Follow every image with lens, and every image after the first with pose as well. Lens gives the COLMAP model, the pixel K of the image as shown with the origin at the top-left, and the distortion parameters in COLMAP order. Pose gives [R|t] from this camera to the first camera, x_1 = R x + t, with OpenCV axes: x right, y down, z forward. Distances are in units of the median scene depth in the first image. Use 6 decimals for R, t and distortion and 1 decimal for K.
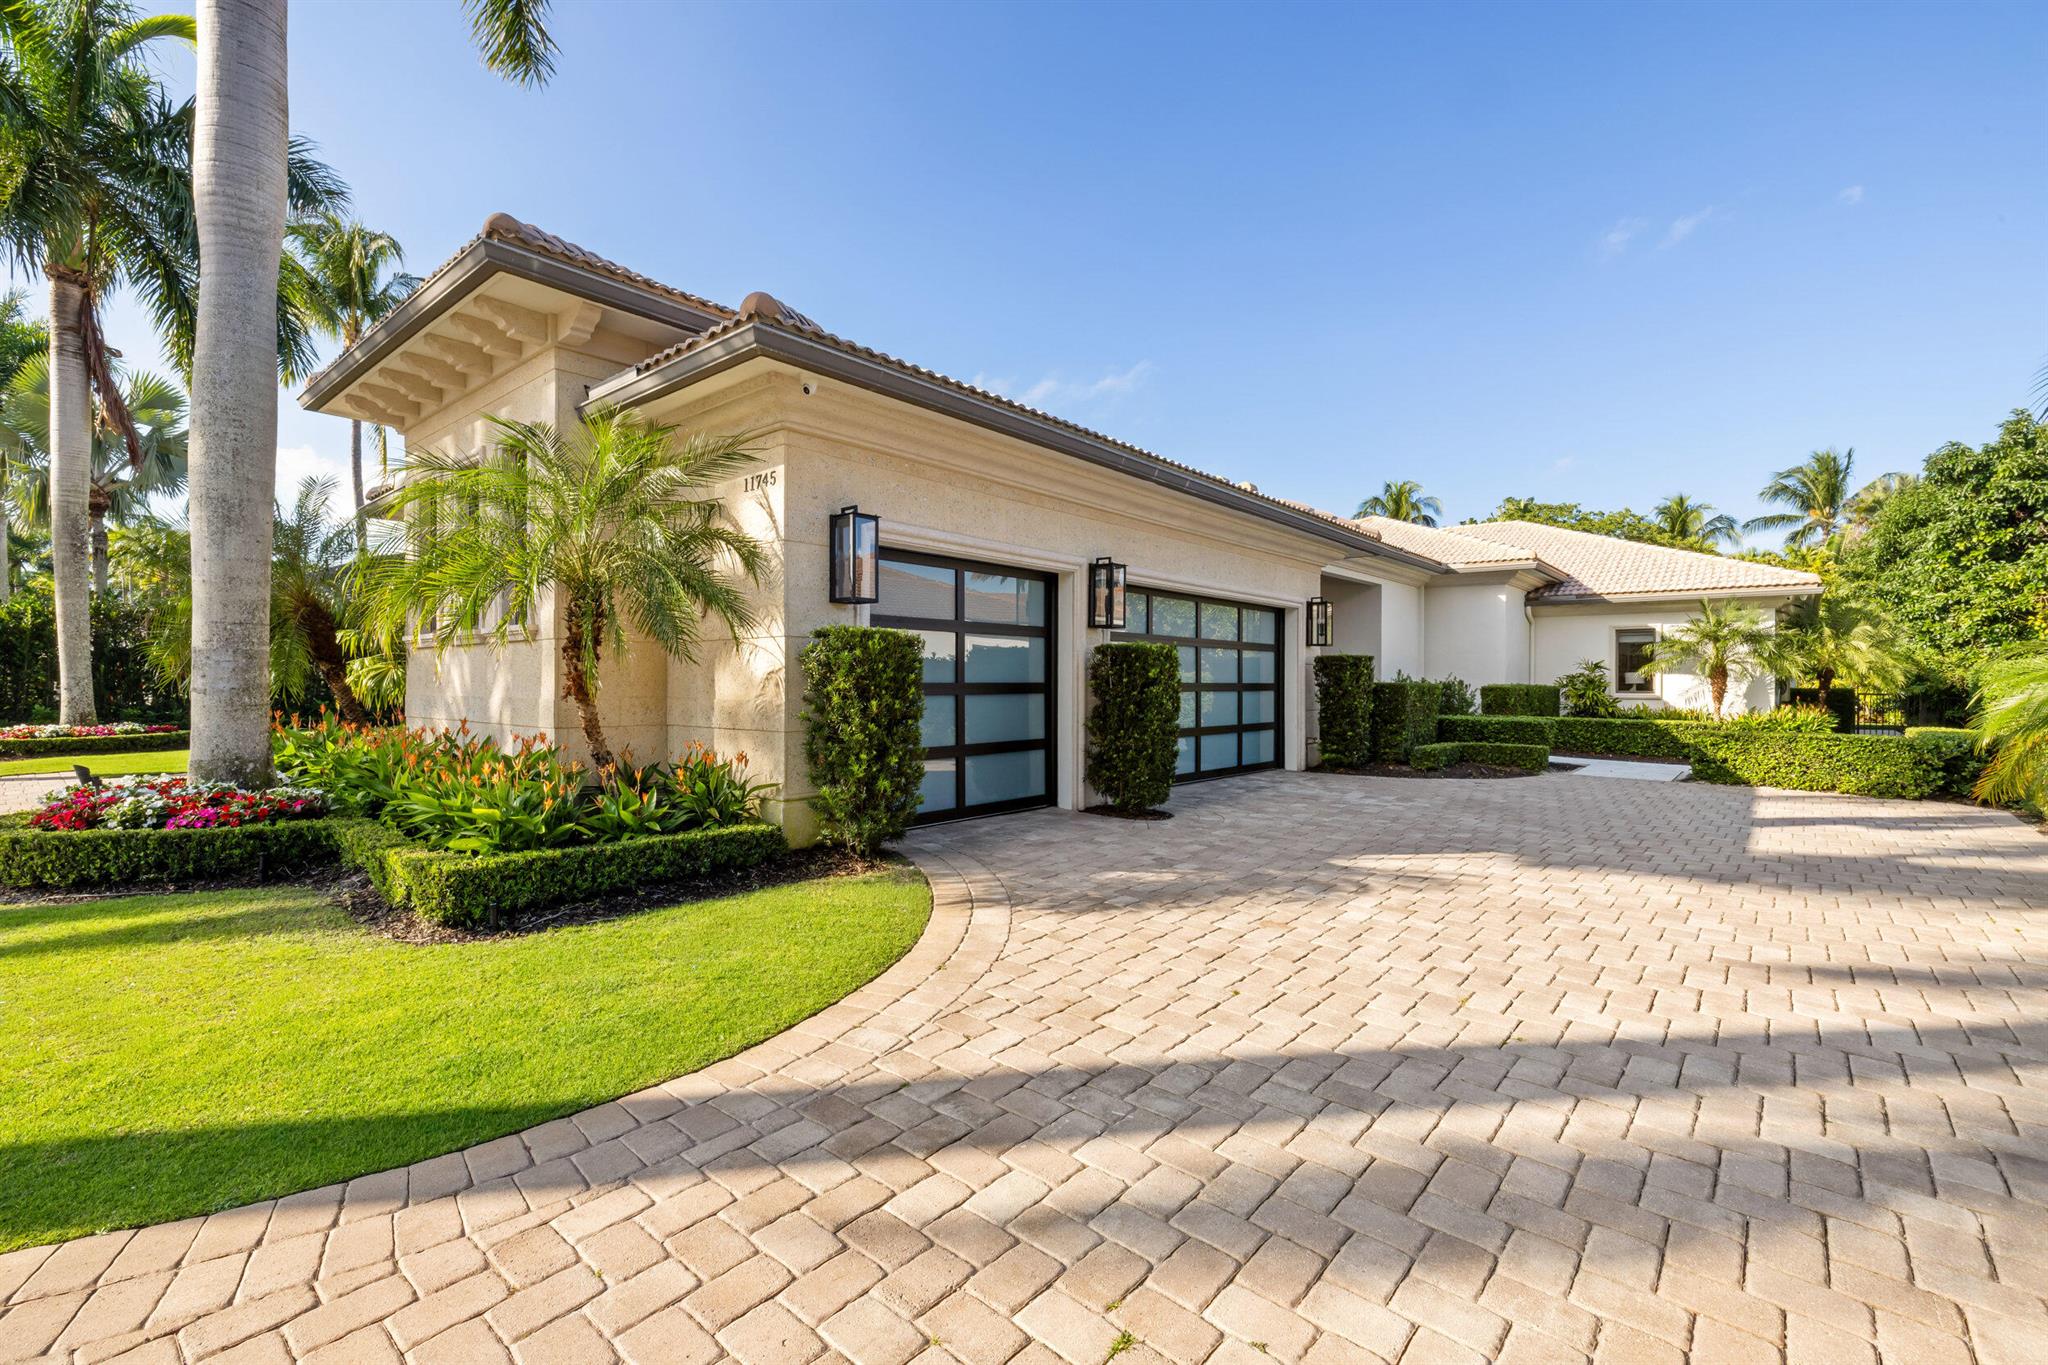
lens RADIAL K [[902.6, 0, 1031.1], [0, 902.6, 682.5], [0, 0, 1]] dist [-0.000853, -0.000157]
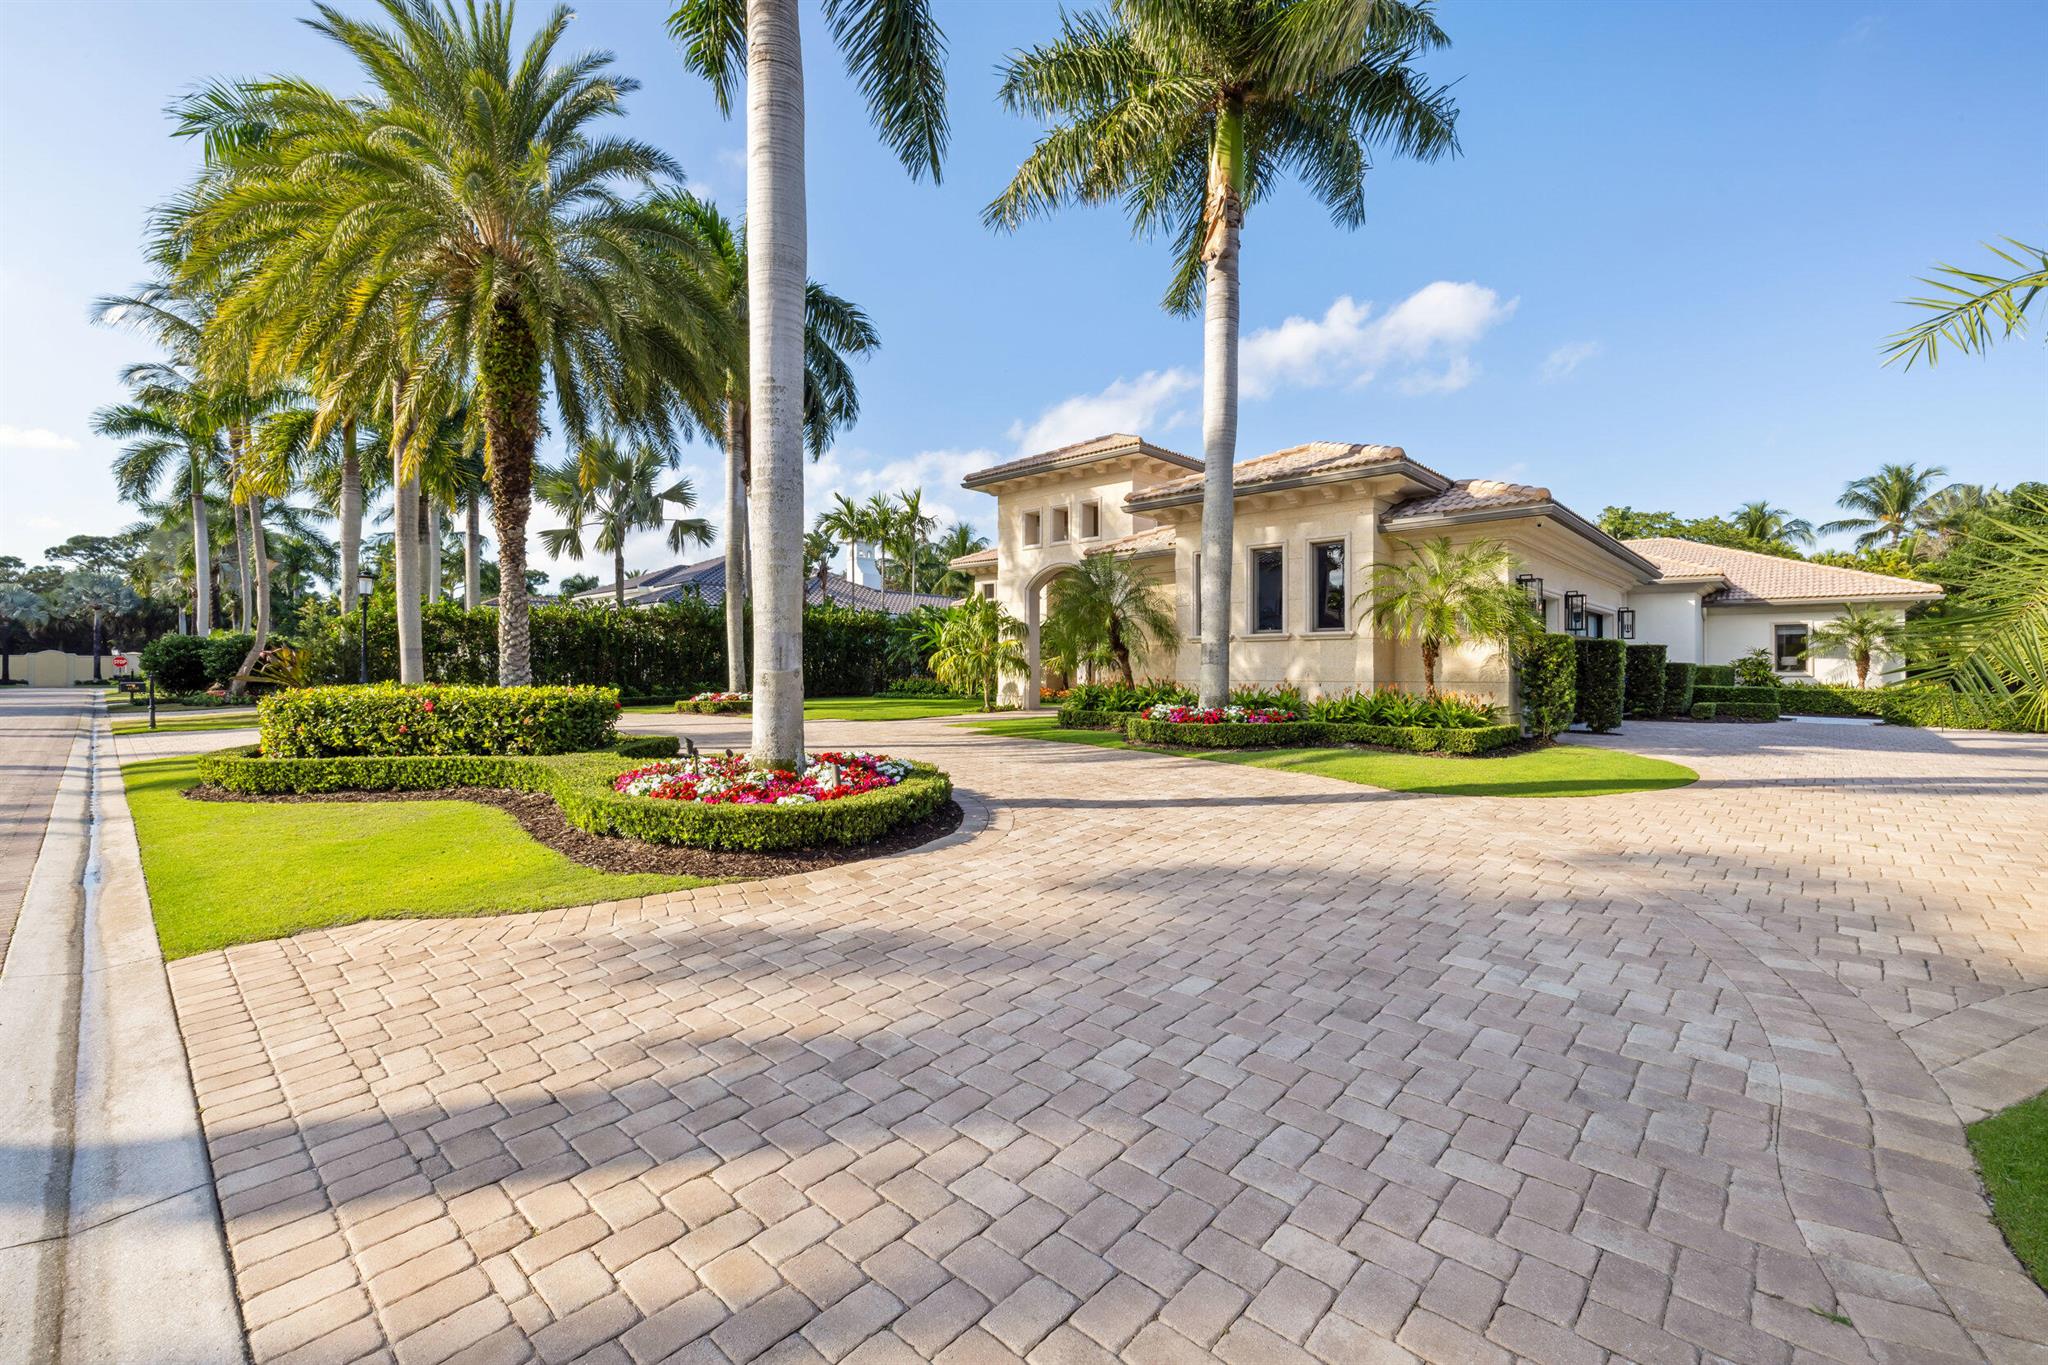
lens RADIAL K [[857.5, 0, 1036.8], [0, 857.5, 674.0], [0, 0, 1]] dist [0.001498, -0.000214]
pose [[0.999086, -0.000704, -0.042745, -0.401414], [0.000869, 0.999992, 0.003857, 0.008277], [0.042741, -0.003891, 0.999079, -0.328399]]
